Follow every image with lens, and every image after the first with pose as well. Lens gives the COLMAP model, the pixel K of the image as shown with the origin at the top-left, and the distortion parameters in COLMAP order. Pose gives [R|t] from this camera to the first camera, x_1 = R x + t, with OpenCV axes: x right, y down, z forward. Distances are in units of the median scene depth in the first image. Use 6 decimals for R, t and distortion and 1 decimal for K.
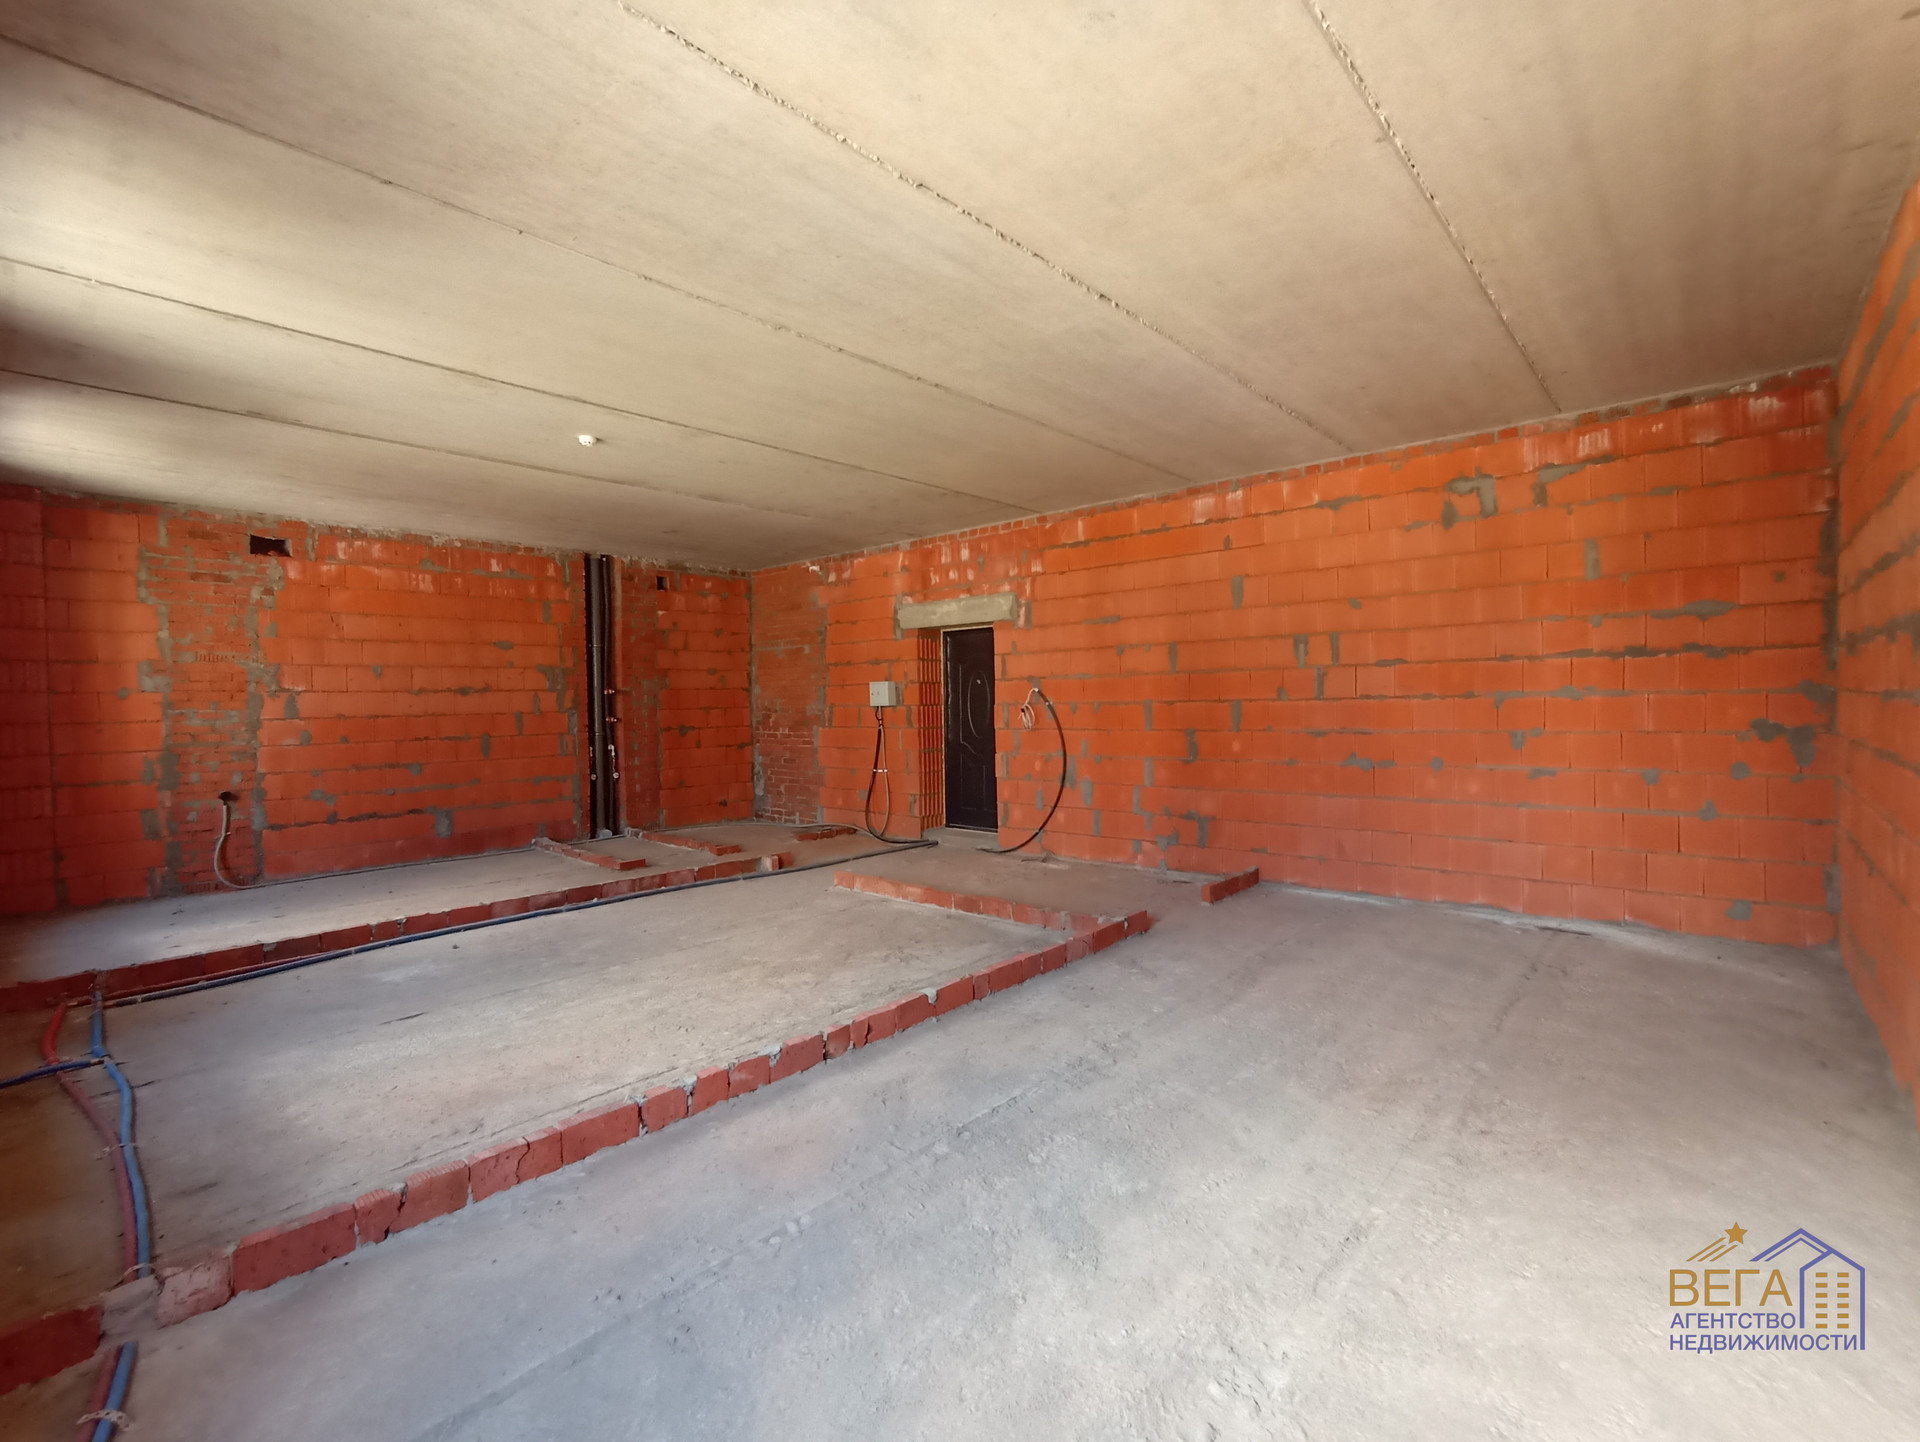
lens RADIAL K [[858.9, 0, 970.0], [0, 858.9, 709.7], [0, 0, 1]] dist [-0.048670, 0.031850]
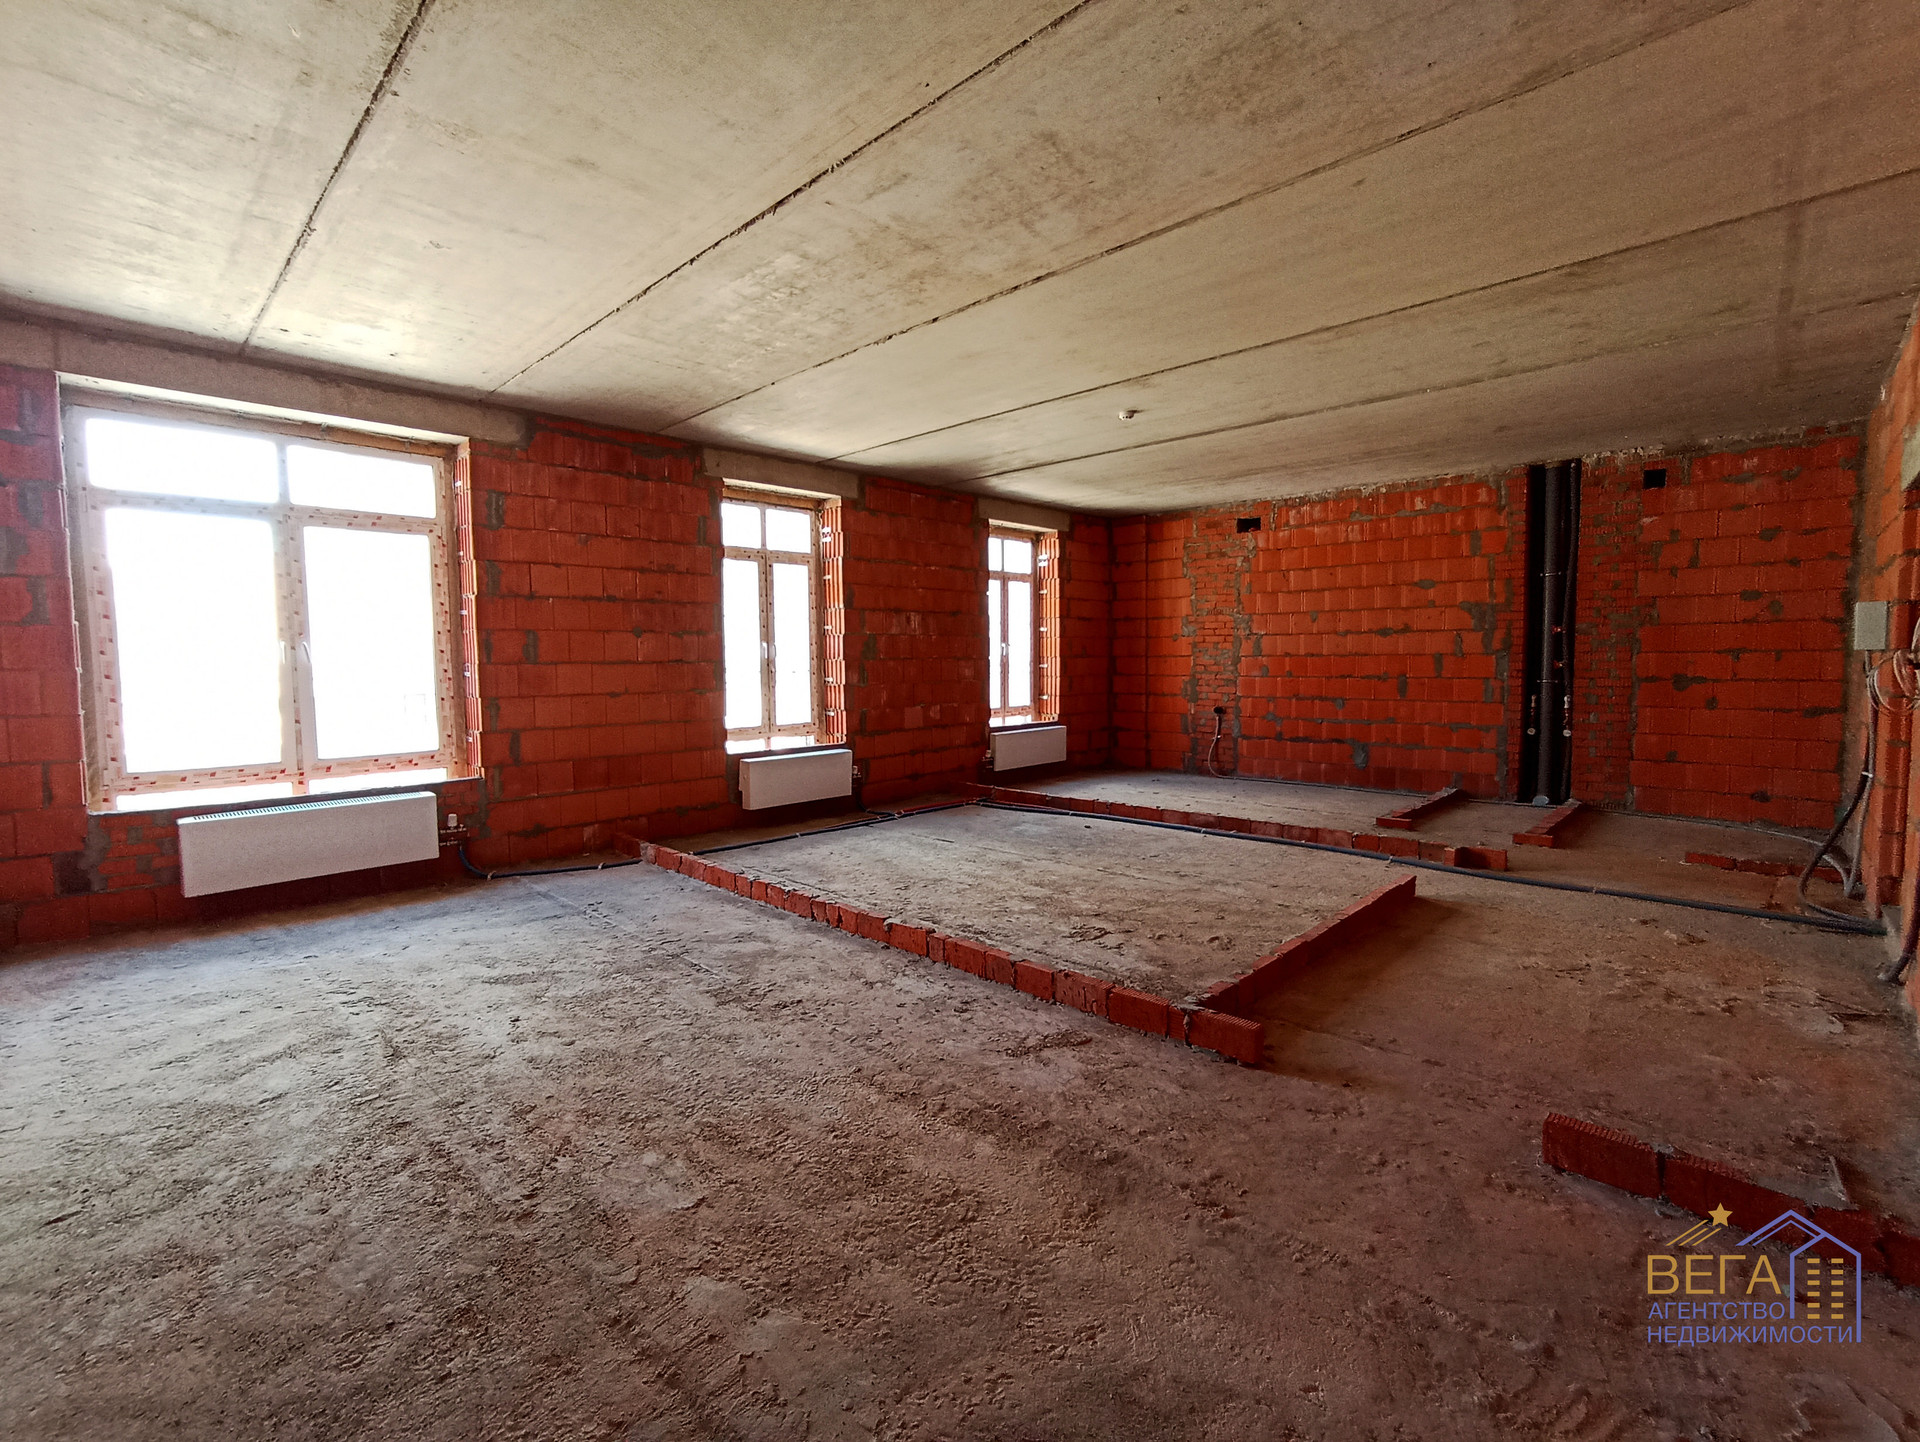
lens RADIAL K [[858.9, 0, 970.0], [0, 858.9, 709.7], [0, 0, 1]] dist [-0.048670, 0.031850]
pose [[-0.020553, 0.078935, -0.996668, 0.507070], [-0.001951, 0.996873, 0.078991, -0.009557], [0.999787, 0.003568, -0.020335, 0.567835]]
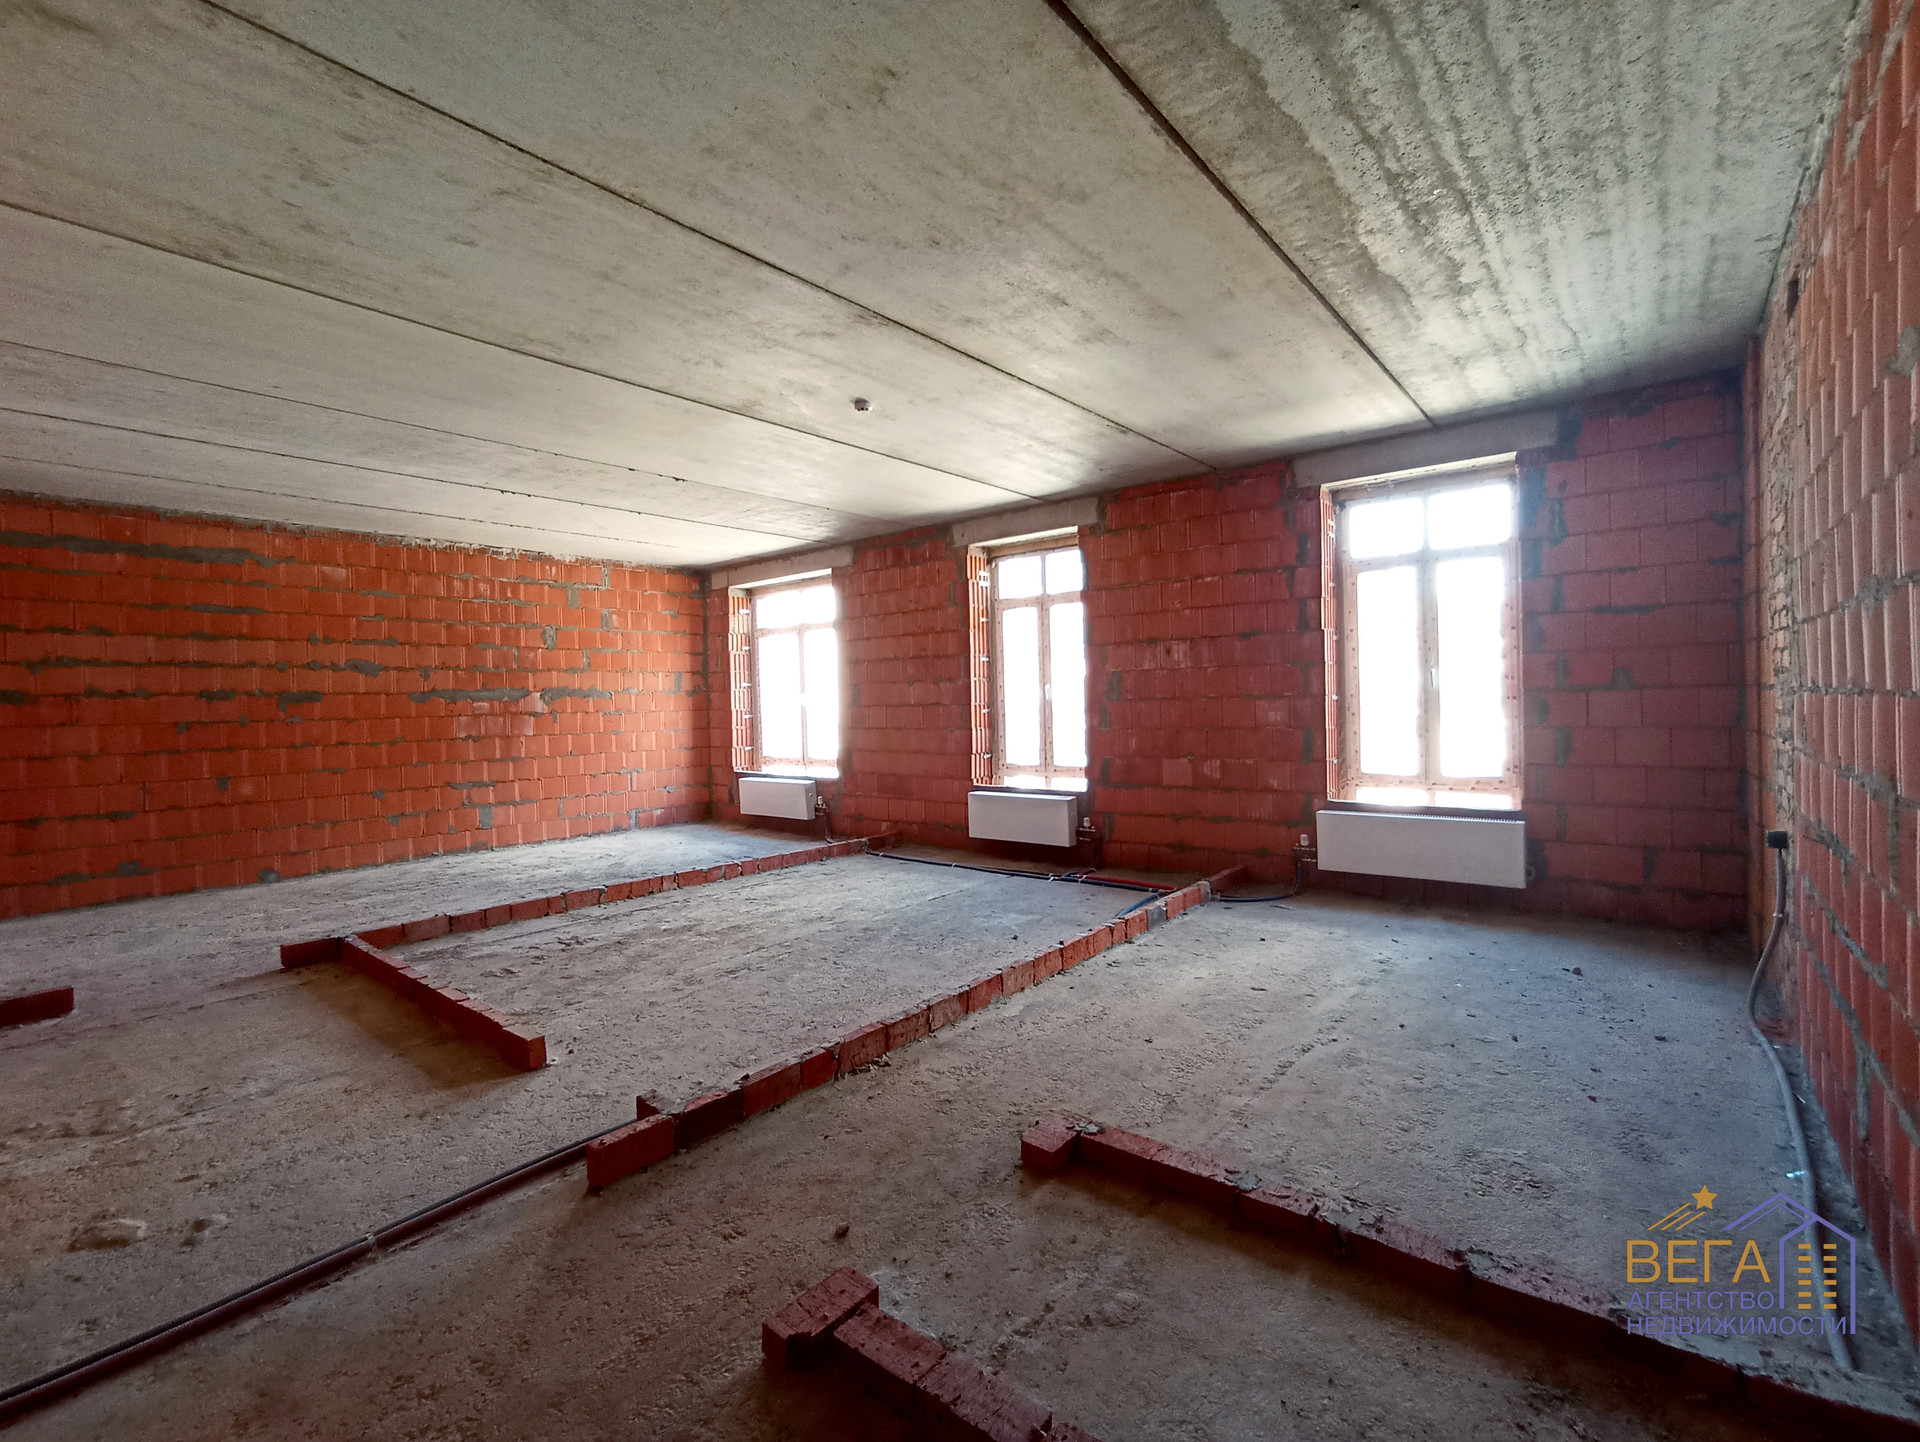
lens RADIAL K [[858.9, 0, 970.0], [0, 858.9, 709.7], [0, 0, 1]] dist [-0.048670, 0.031850]
pose [[-0.996714, 0.044400, -0.067750, -0.336307], [0.042822, 0.998781, 0.024570, -0.006973], [0.068758, 0.021588, -0.997400, 1.344326]]
